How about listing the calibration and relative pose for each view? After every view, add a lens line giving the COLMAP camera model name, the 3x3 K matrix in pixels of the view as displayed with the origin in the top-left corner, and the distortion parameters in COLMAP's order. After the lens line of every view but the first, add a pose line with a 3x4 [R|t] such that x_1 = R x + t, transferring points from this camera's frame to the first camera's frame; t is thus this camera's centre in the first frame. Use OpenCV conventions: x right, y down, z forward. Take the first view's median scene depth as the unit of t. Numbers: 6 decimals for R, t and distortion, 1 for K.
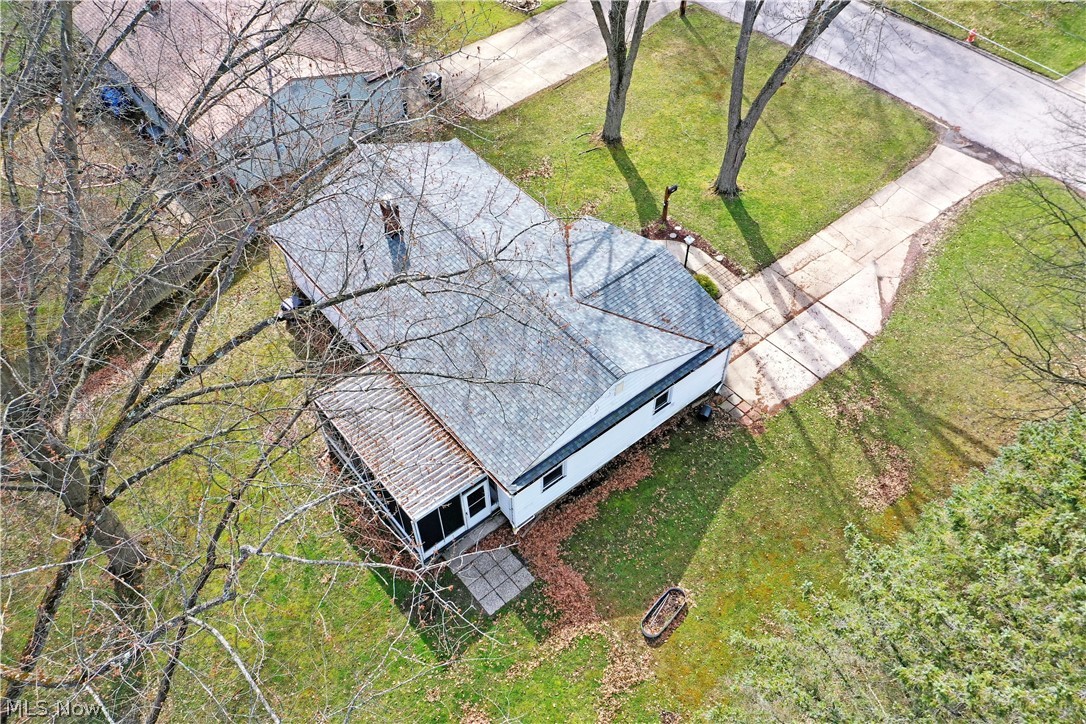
lens RADIAL K [[866.0, 0, 537.5], [0, 866.0, 355.3], [0, 0, 1]] dist [0.014496, 0.002447]
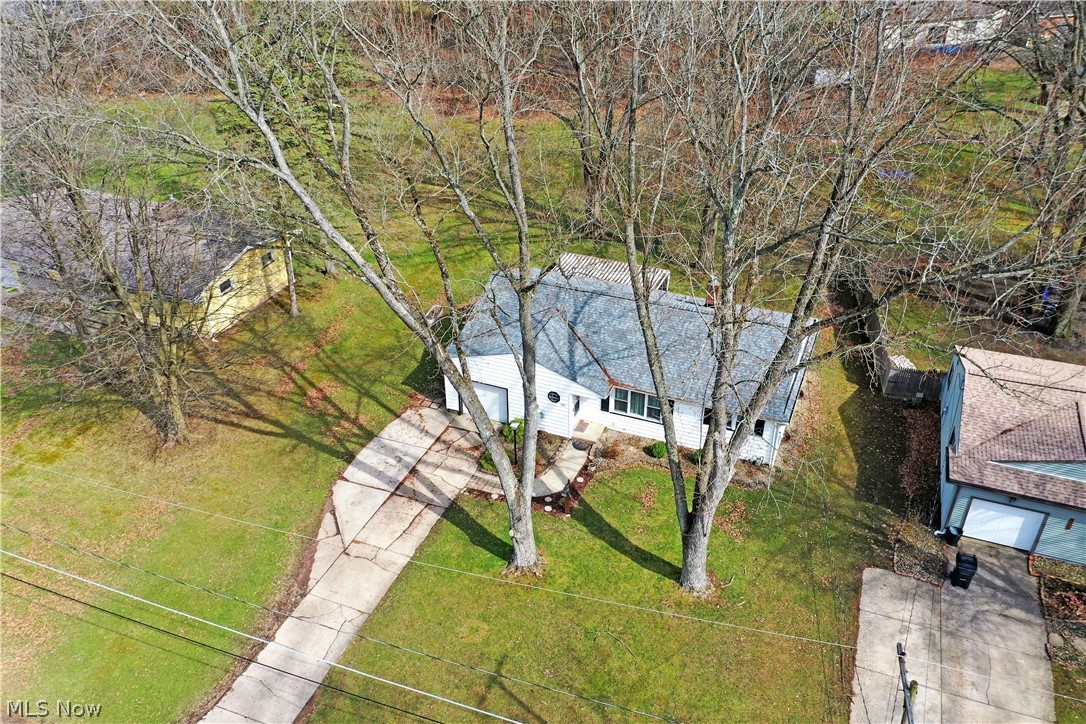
lens RADIAL K [[891.3, 0, 508.9], [0, 891.3, 362.7], [0, 0, 1]] dist [0.004042, 0.002299]
pose [[-0.889630, 0.272944, -0.366141, 0.541242], [-0.324817, 0.185394, 0.927428, -1.122068], [0.321016, 0.943997, -0.076275, 0.964278]]
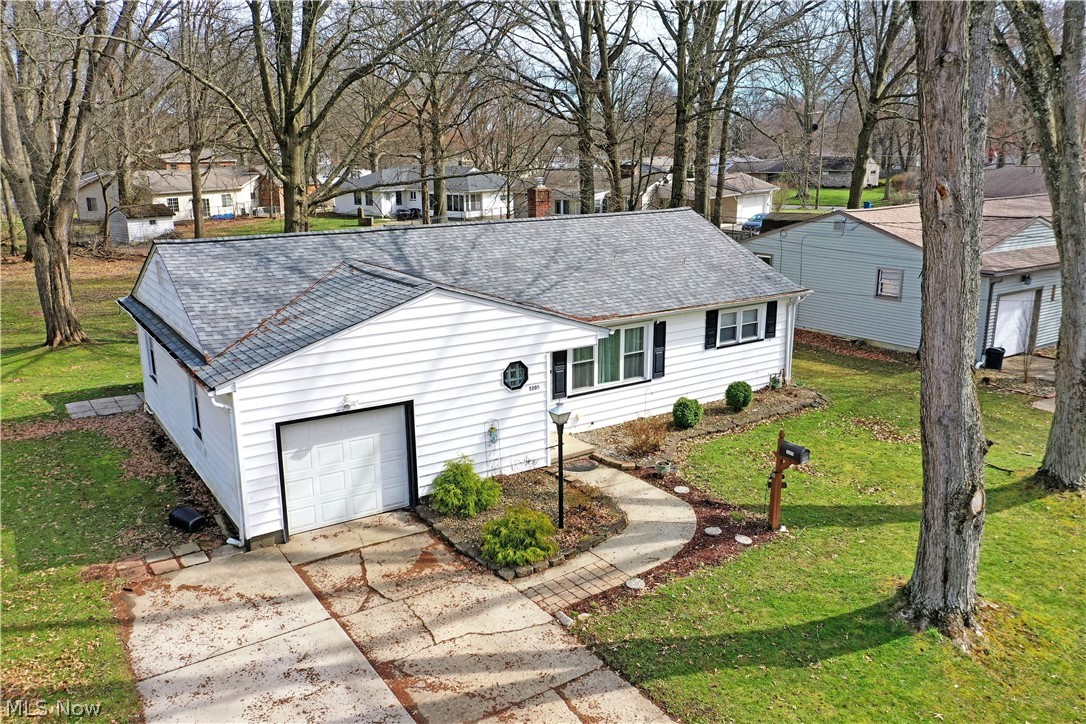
lens RADIAL K [[866.0, 0, 537.5], [0, 866.0, 355.3], [0, 0, 1]] dist [0.014496, 0.002447]
pose [[-0.103954, 0.249310, -0.962828, 0.559631], [-0.750144, 0.615993, 0.240493, -0.235558], [0.653053, 0.747260, 0.122983, 0.877607]]
